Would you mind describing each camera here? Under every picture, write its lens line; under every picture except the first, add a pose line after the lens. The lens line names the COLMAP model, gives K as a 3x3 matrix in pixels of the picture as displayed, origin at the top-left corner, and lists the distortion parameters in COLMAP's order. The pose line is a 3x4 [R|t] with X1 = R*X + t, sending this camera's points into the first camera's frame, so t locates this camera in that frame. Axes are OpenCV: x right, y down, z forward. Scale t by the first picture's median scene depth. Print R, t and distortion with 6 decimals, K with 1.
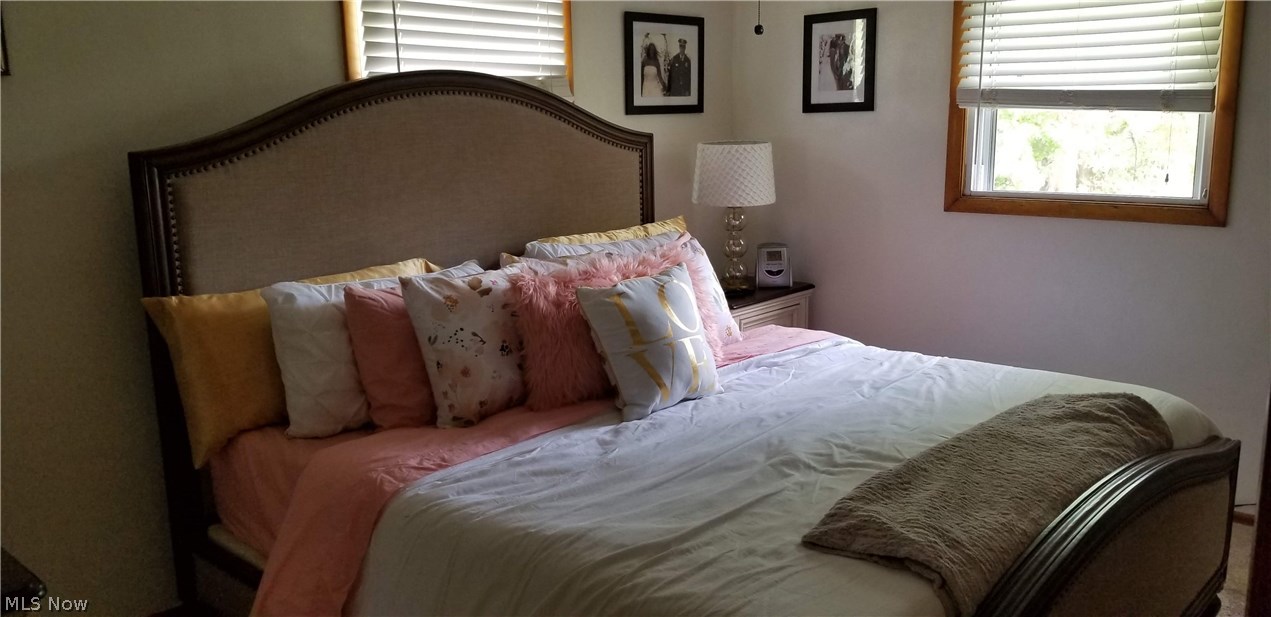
lens RADIAL K [[995.0, 0, 635.5], [0, 995.0, 308.5], [0, 0, 1]] dist [0.126547, -0.206343]
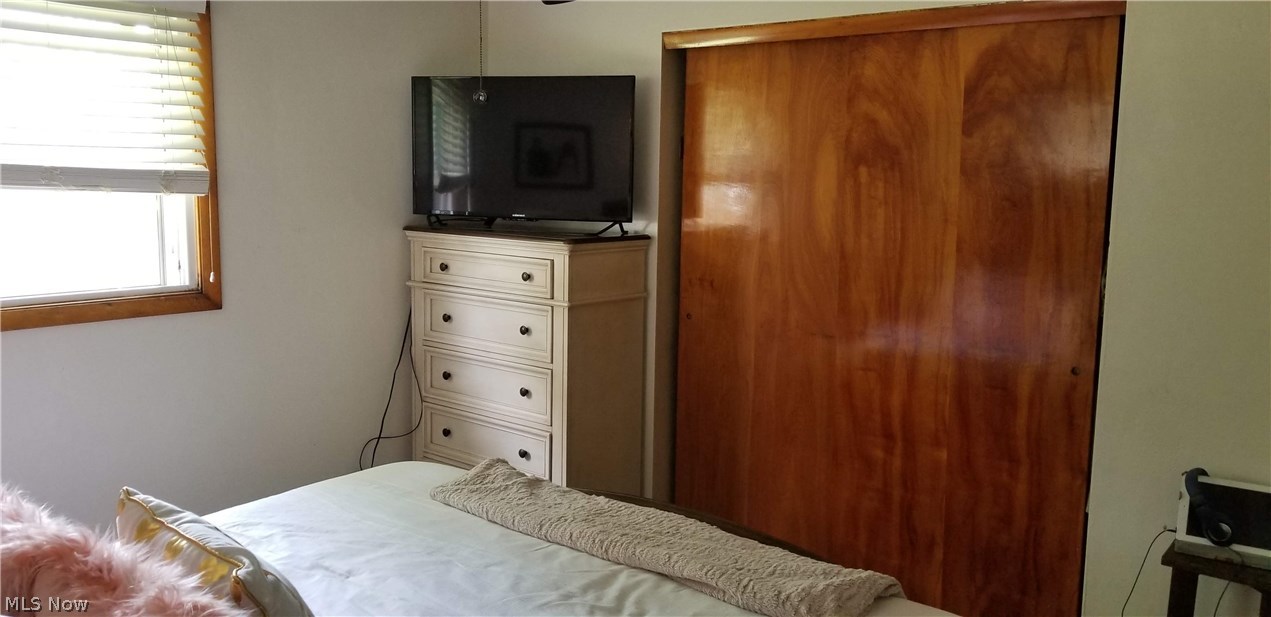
lens RADIAL K [[995.0, 0, 635.5], [0, 995.0, 308.5], [0, 0, 1]] dist [0.126547, -0.206343]
pose [[-0.075411, -0.123977, 0.989415, -0.559681], [0.173630, 0.975450, 0.135461, -0.189718], [-0.981919, 0.182007, -0.052033, 0.860754]]
